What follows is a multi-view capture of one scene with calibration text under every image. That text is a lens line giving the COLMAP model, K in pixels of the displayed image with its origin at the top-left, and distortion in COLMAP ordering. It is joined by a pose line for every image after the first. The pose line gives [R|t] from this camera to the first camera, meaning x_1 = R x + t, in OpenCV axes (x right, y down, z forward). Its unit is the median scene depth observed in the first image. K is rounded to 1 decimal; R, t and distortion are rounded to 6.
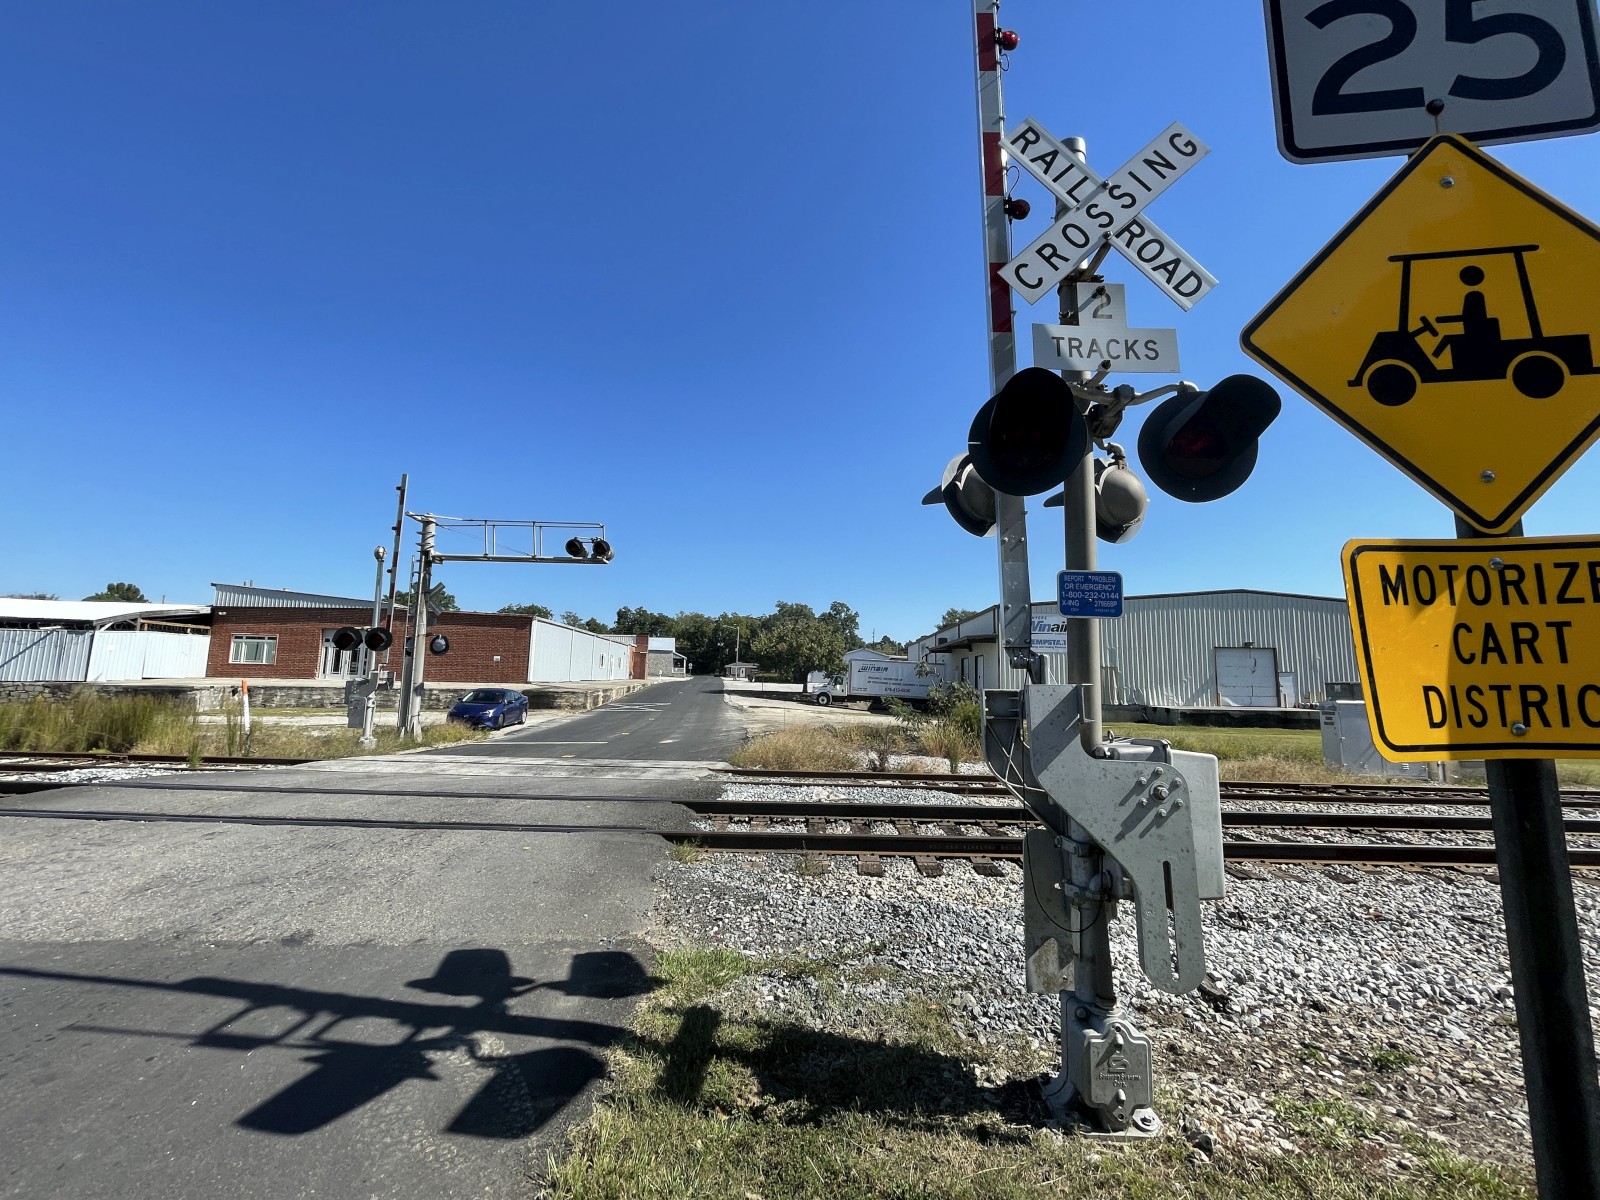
lens RADIAL K [[644.0, 0, 803.9], [0, 644.0, 601.6], [0, 0, 1]] dist [-0.003990, 0.000109]
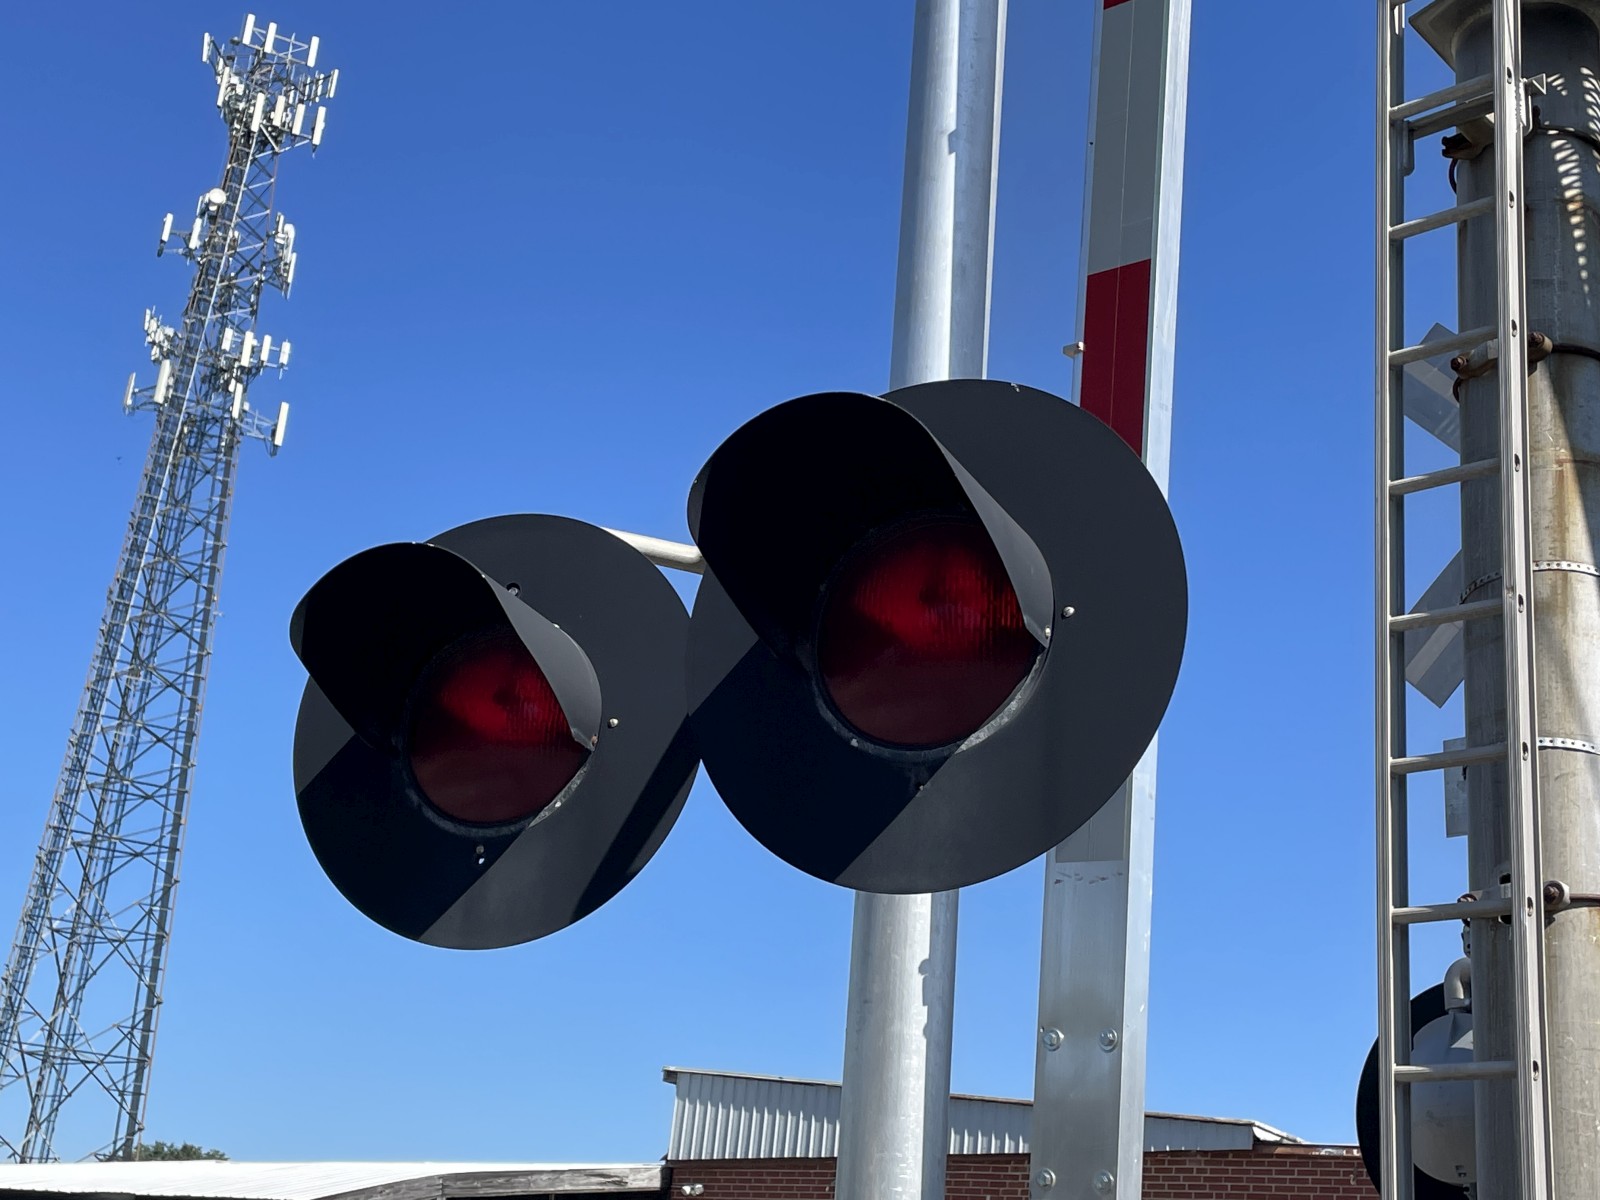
lens RADIAL K [[2248.8, 0, 804.0], [0, 2248.8, 605.1], [0, 0, 1]] dist [0.031641, 0.046797]
pose [[0.722363, -0.196724, -0.662942, -1.675548], [0.010390, 0.961661, -0.274046, 0.297262], [0.691436, 0.191072, 0.696712, 2.596283]]
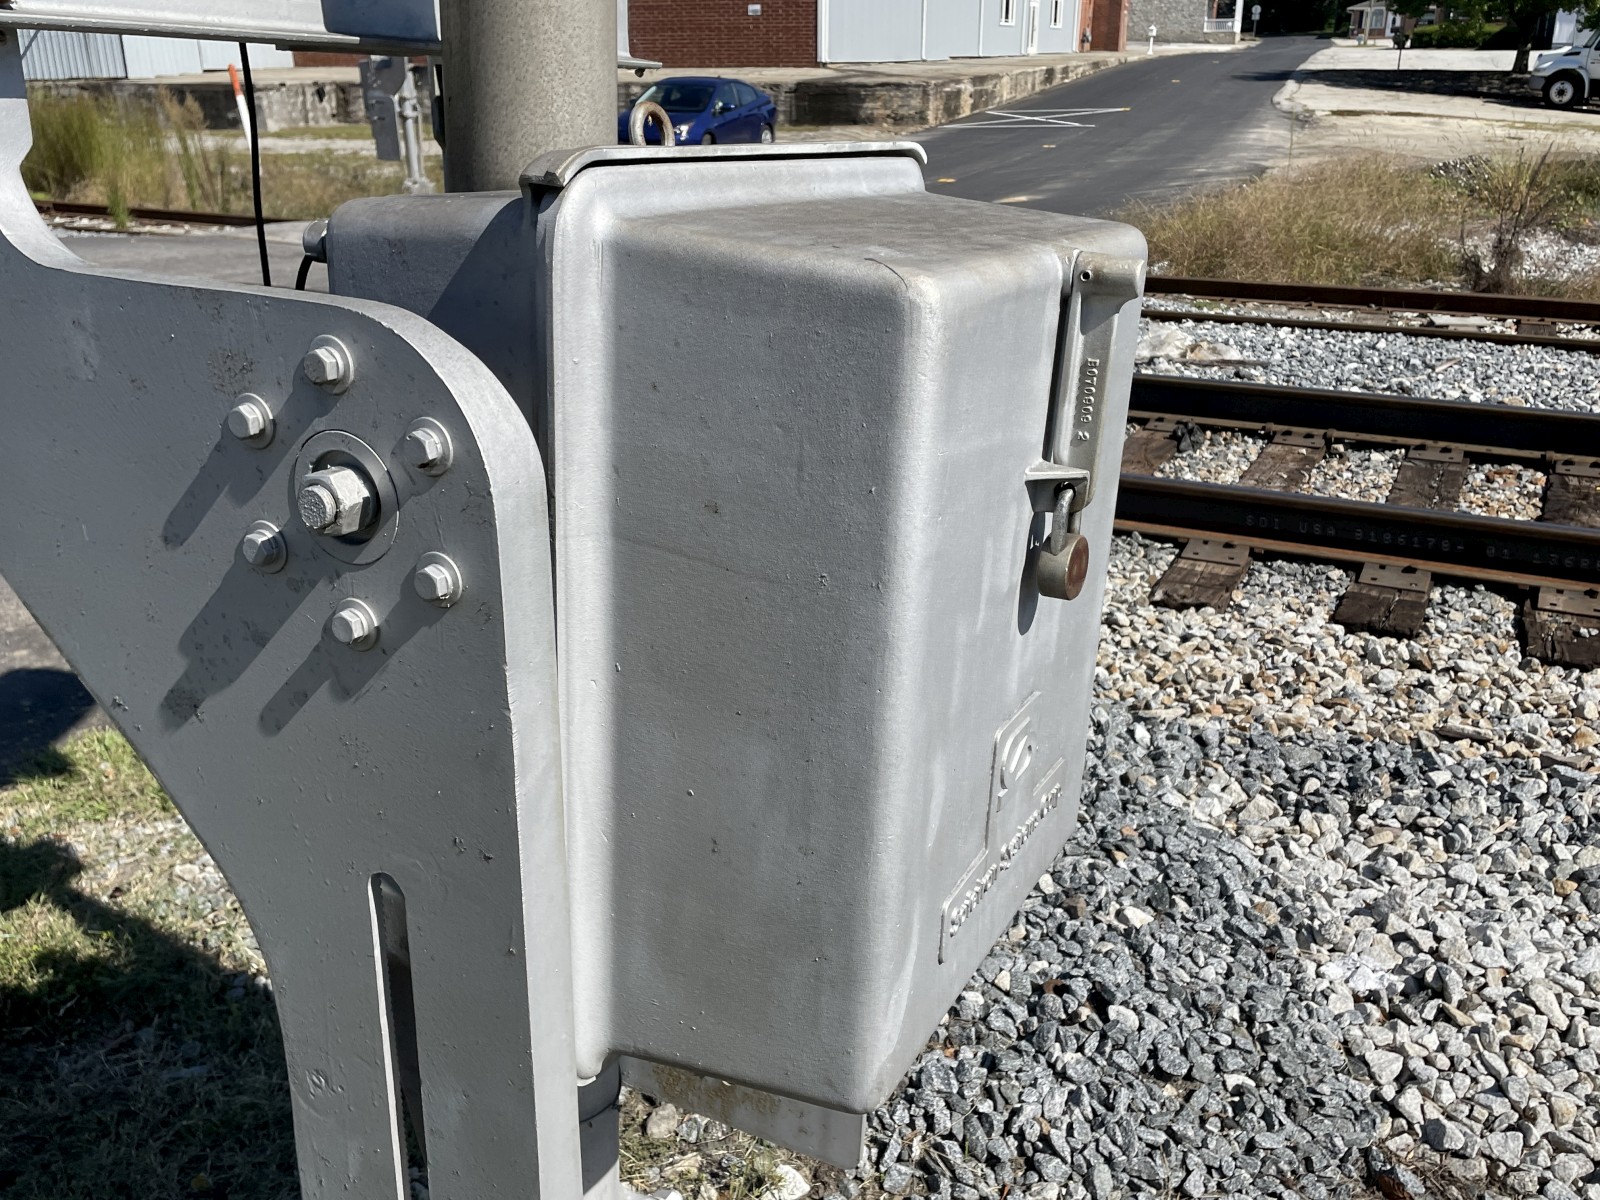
lens RADIAL K [[1389.3, 0, 777.0], [0, 1389.3, 598.2], [0, 0, 1]] dist [0.086283, -0.109140]
pose [[0.880198, 0.146067, -0.451570, 0.392568], [0.083164, 0.889274, 0.449751, 0.086809], [0.467263, -0.433425, 0.770590, 0.383928]]
